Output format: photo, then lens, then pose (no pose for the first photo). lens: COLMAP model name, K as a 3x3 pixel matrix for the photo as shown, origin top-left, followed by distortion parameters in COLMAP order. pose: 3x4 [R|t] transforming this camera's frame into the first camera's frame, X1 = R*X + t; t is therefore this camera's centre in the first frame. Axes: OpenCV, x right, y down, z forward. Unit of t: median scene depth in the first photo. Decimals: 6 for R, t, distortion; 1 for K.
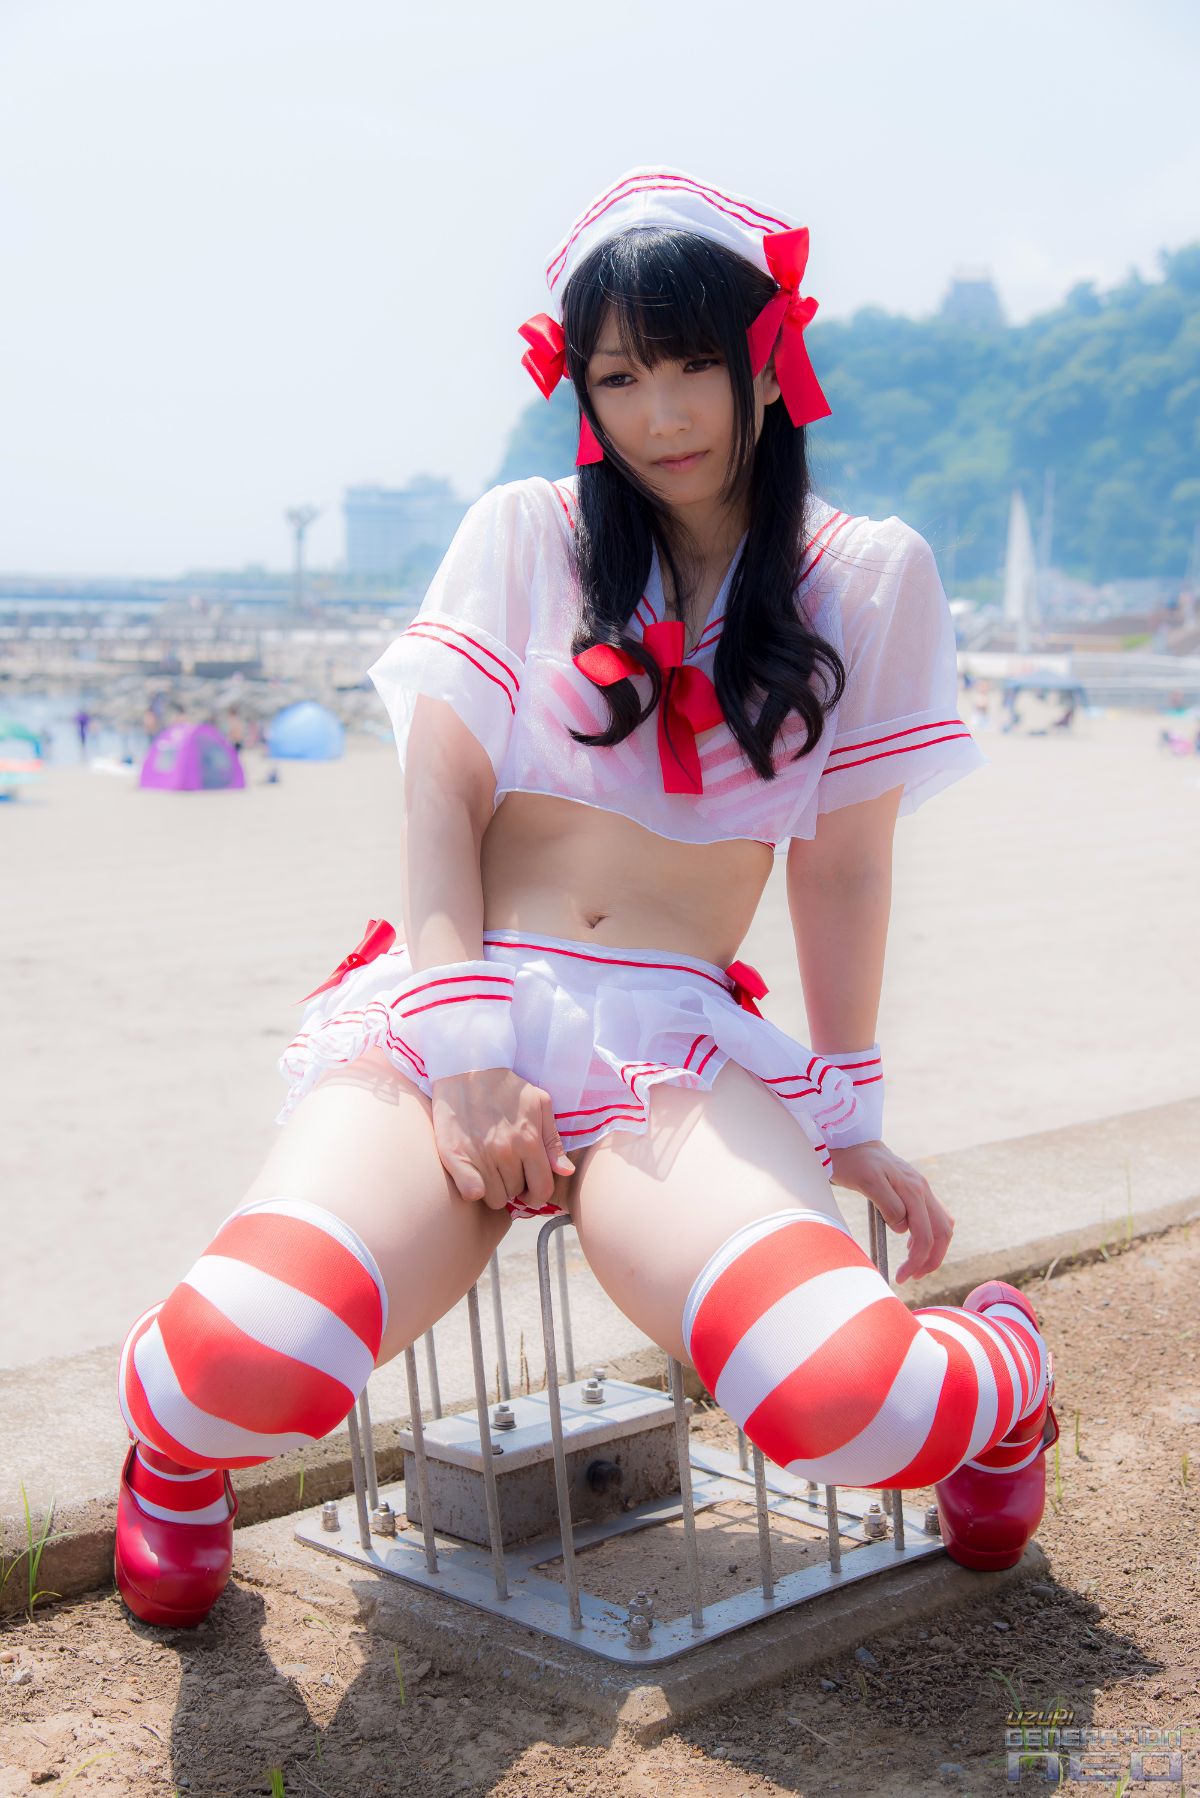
lens RADIAL K [[2697.6, 0, 600.0], [0, 2697.6, 899.0], [0, 0, 1]] dist [-0.001323, 0.021764]
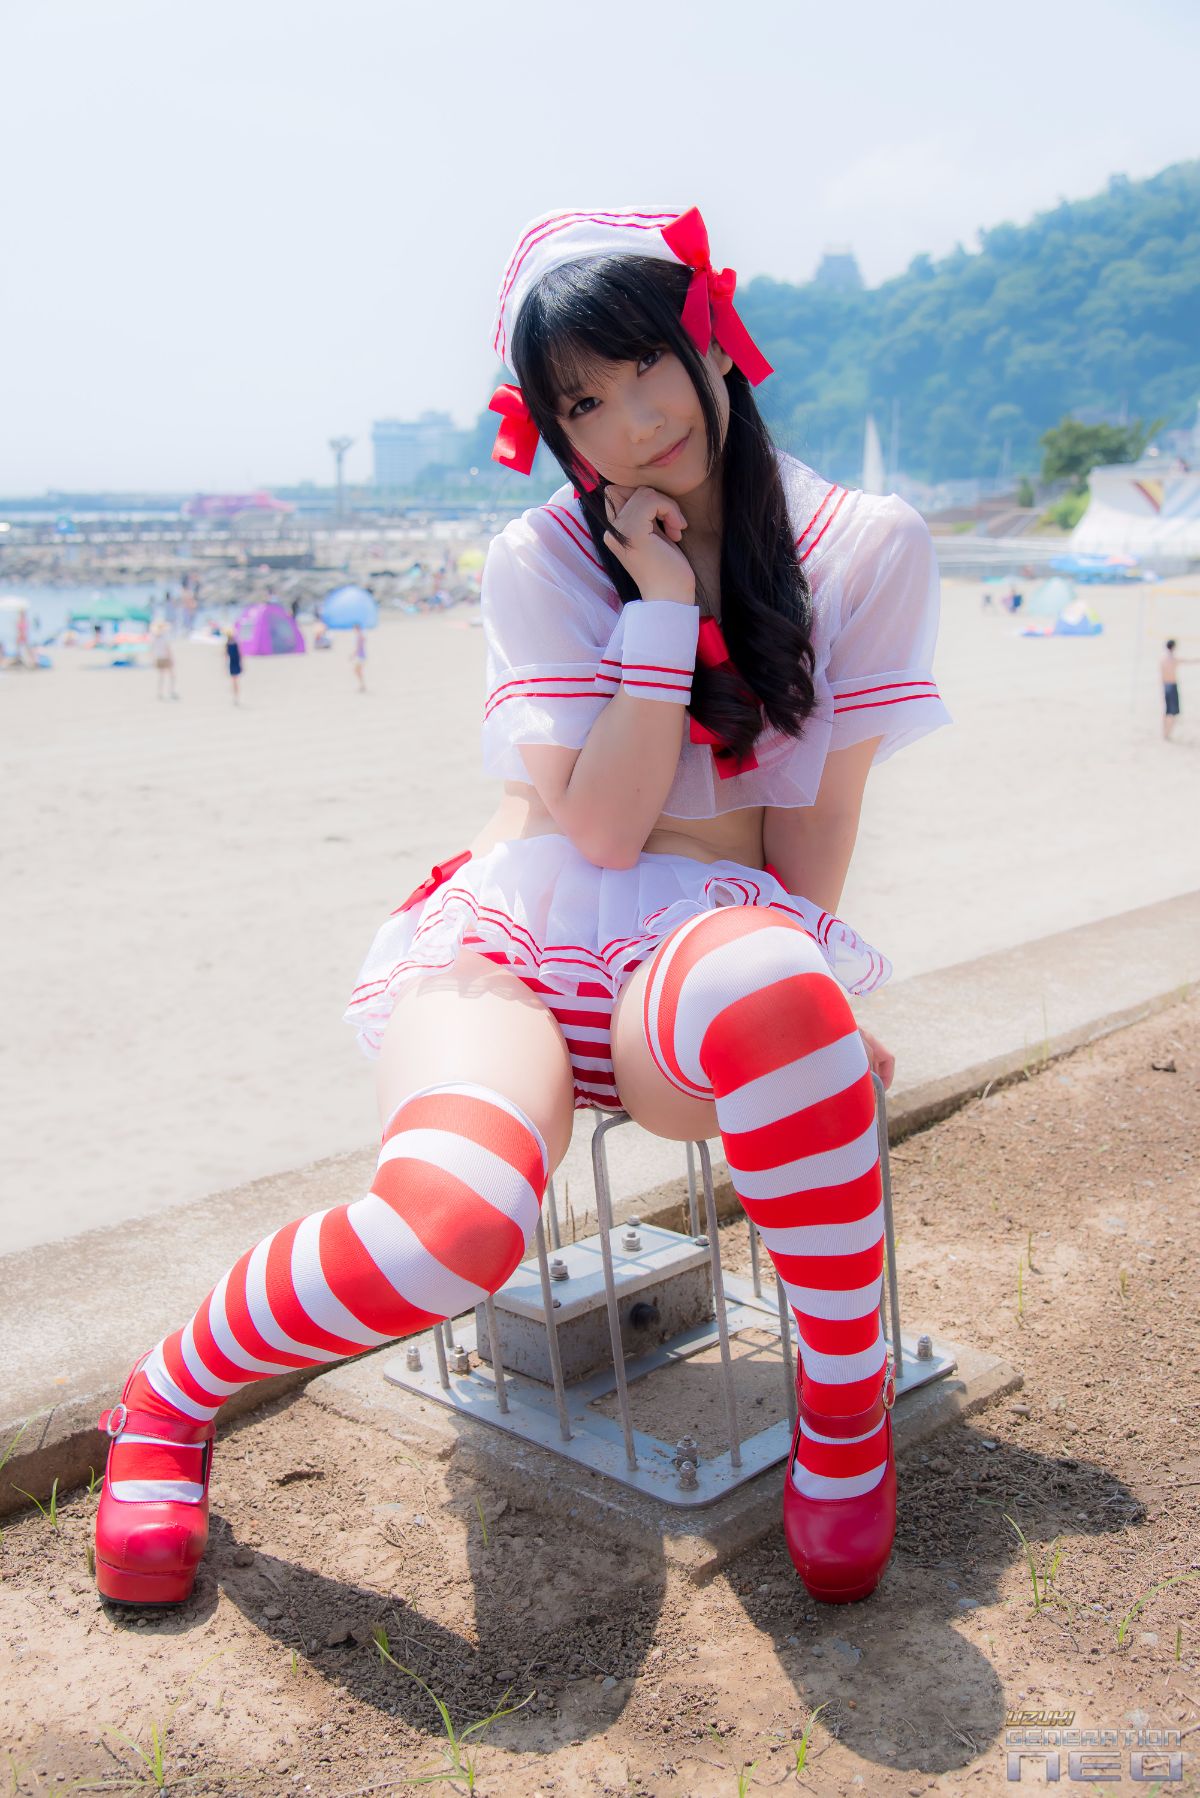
lens RADIAL K [[1978.1, 0, 592.9], [0, 1978.1, 900.9], [0, 0, 1]] dist [-0.000618, -0.005746]
pose [[0.999725, -0.021134, 0.010137, -0.025816], [0.020158, 0.995890, 0.088297, -0.043075], [-0.011961, -0.088068, 0.996043, 0.154845]]
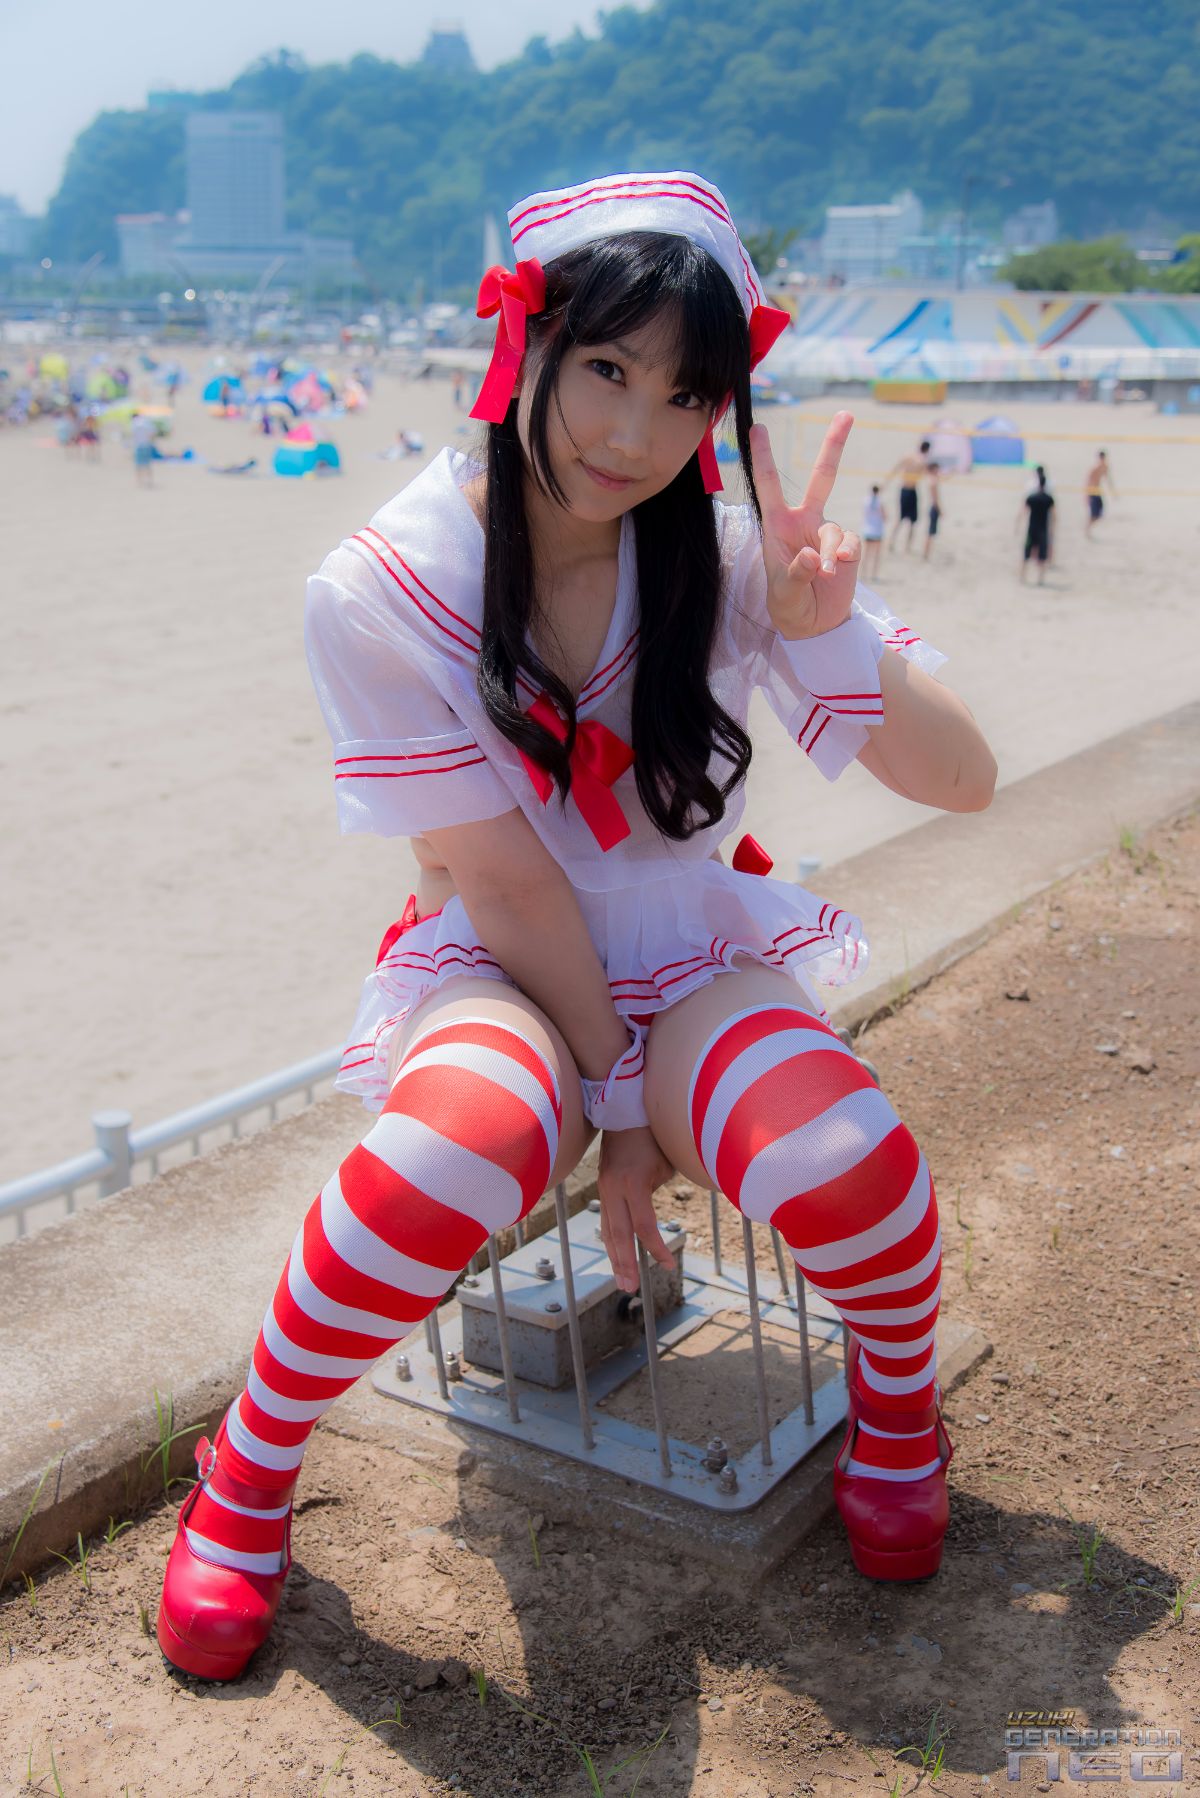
lens RADIAL K [[2114.1, 0, 600.0], [0, 2114.1, 899.0], [0, 0, 1]] dist [-0.003648, 0.017928]
pose [[0.979644, -0.048857, 0.194707, -0.179175], [0.016287, 0.986078, 0.165486, -0.111014], [-0.200081, -0.158946, 0.966801, 0.147310]]
